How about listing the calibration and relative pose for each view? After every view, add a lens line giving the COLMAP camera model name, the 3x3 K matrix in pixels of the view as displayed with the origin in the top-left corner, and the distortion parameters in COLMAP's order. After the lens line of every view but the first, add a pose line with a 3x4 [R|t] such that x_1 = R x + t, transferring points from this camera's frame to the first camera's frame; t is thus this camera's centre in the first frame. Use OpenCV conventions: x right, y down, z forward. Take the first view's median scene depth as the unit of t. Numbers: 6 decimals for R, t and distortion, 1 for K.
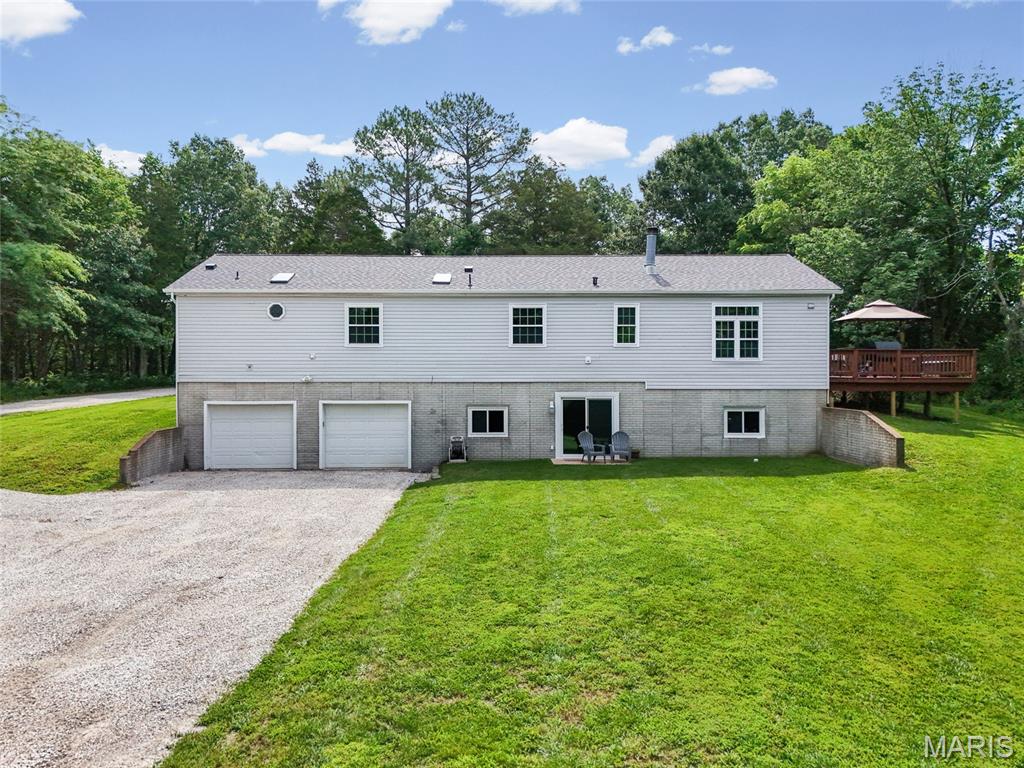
lens RADIAL K [[719.0, 0, 512.1], [0, 719.0, 375.0], [0, 0, 1]] dist [0.045735, -0.025325]
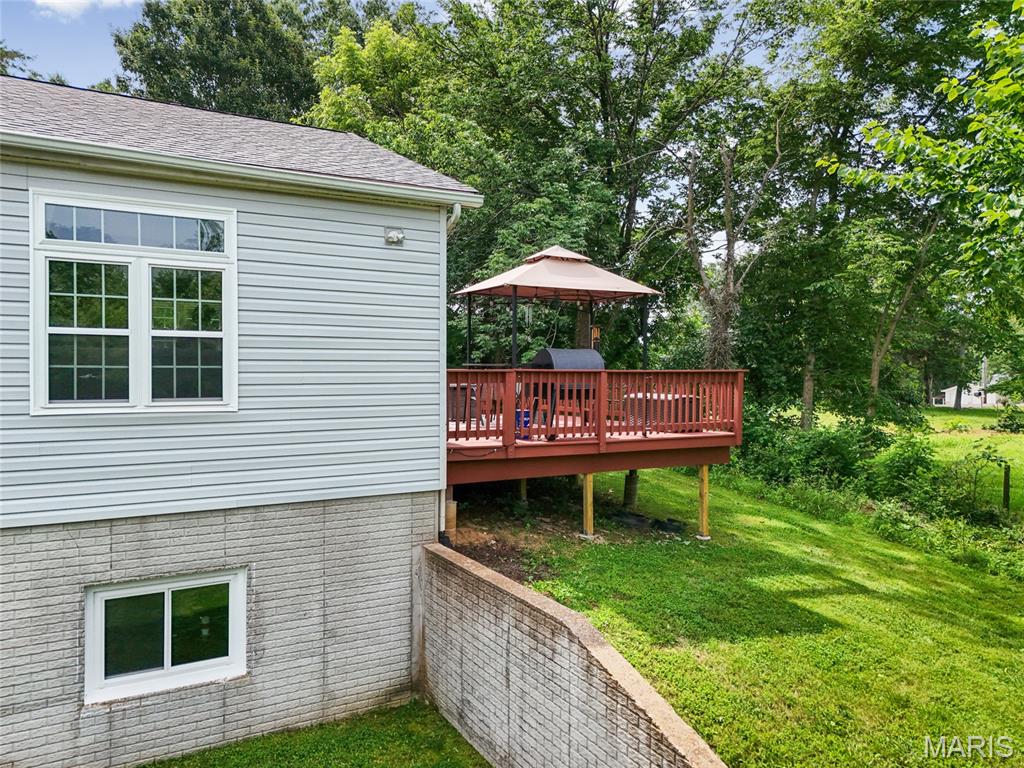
lens RADIAL K [[719.0, 0, 507.6], [0, 719.0, 378.4], [0, 0, 1]] dist [0.045735, -0.025325]
pose [[0.870799, -0.005077, 0.491613, 0.296536], [-0.001128, 0.999923, 0.012324, -0.035715], [-0.491638, -0.011286, 0.870727, 0.690826]]
